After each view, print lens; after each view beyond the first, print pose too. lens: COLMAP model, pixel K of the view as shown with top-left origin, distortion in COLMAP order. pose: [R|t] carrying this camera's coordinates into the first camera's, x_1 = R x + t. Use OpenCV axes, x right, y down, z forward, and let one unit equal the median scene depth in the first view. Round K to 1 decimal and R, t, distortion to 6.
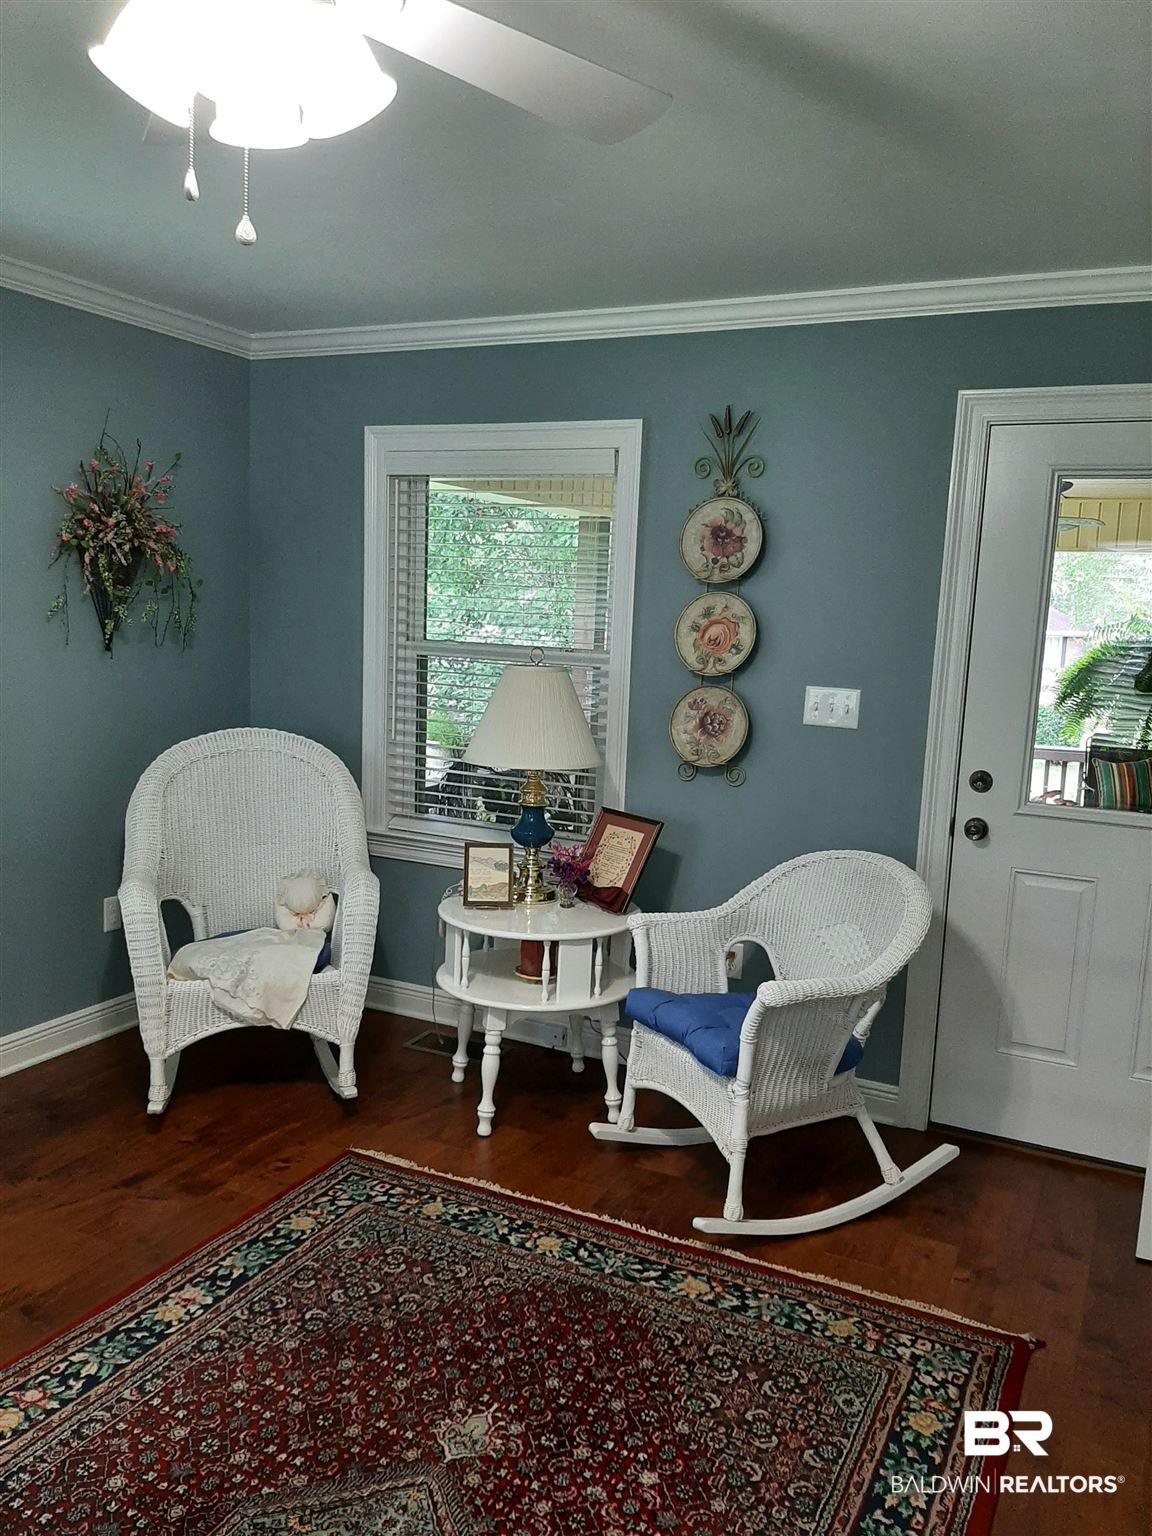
lens RADIAL K [[1246.1, 0, 576.0], [0, 1246.1, 768.0], [0, 0, 1]] dist [-0.005165, -0.000394]
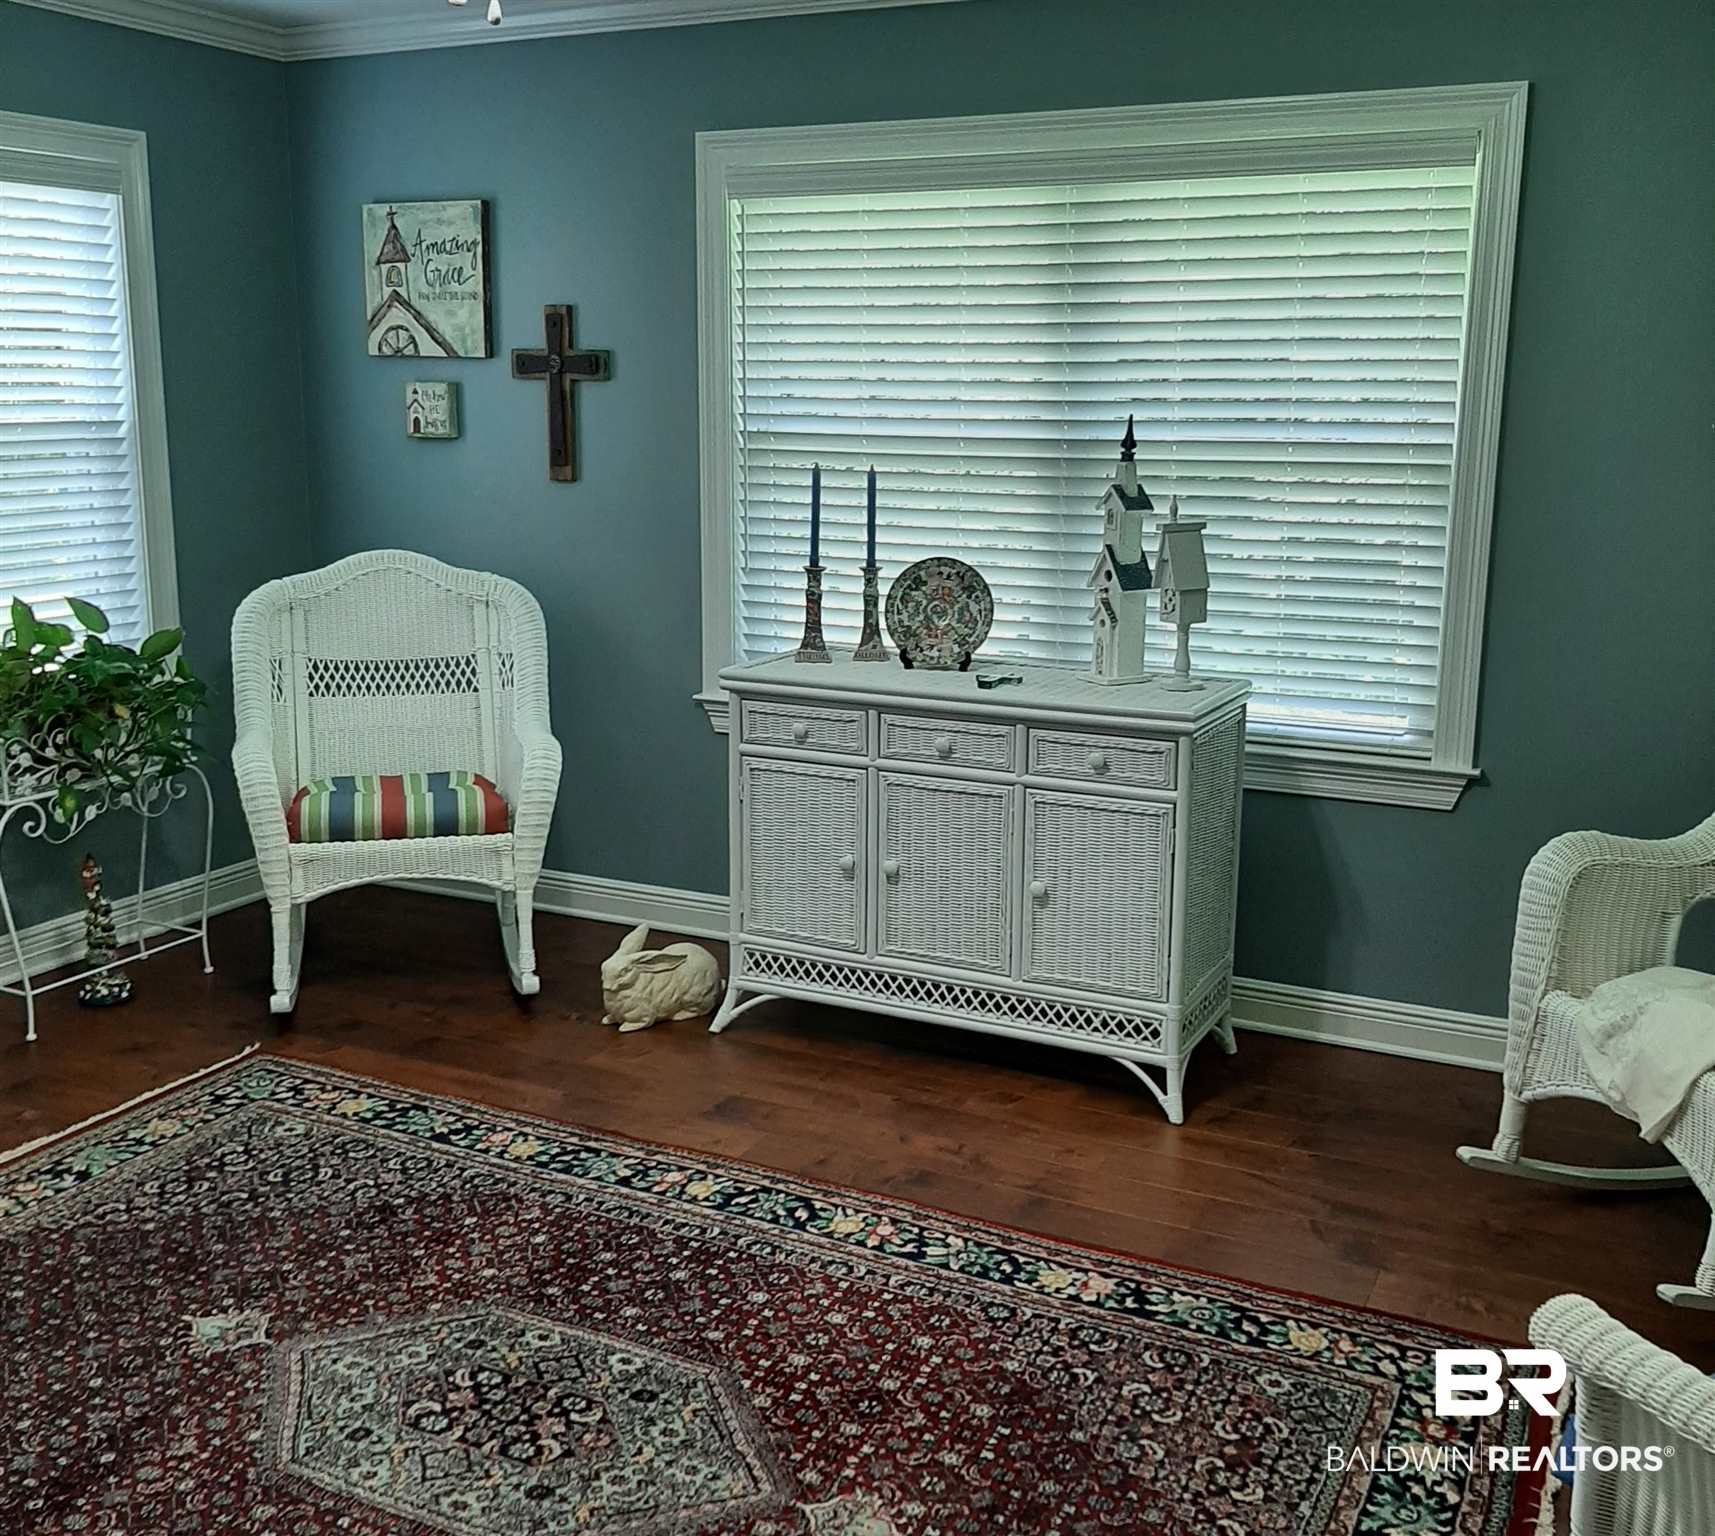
lens RADIAL K [[1766.7, 0, 857.5], [0, 1766.7, 768.0], [0, 0, 1]] dist [0.080355, -0.015303]
pose [[0.006387, 0.178043, -0.984002, 0.865153], [-0.145582, 0.973704, 0.175235, -0.084833], [0.989326, 0.142134, 0.032139, 0.889824]]
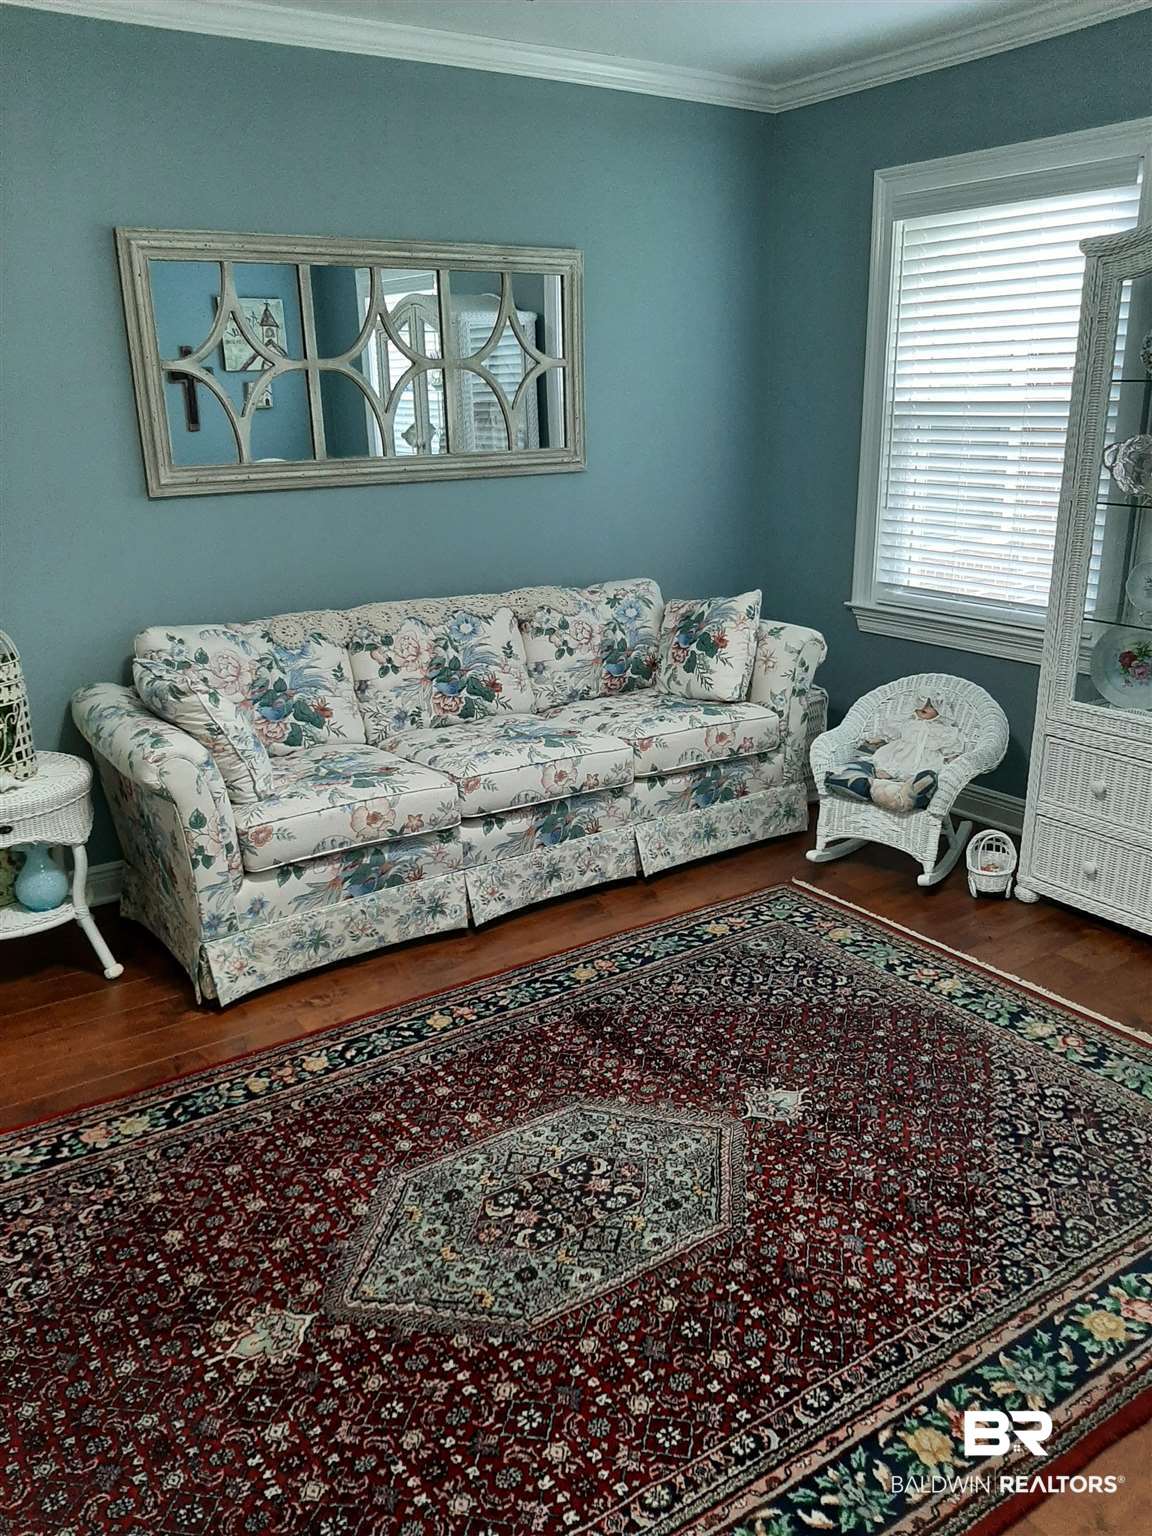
lens RADIAL K [[1225.4, 0, 576.0], [0, 1225.4, 768.0], [0, 0, 1]] dist [0.068818, -0.121615]
pose [[-0.871390, -0.164364, 0.462239, -0.603752], [0.055474, 0.903152, 0.425721, -0.185733], [-0.487445, 0.396611, -0.777880, 1.392261]]
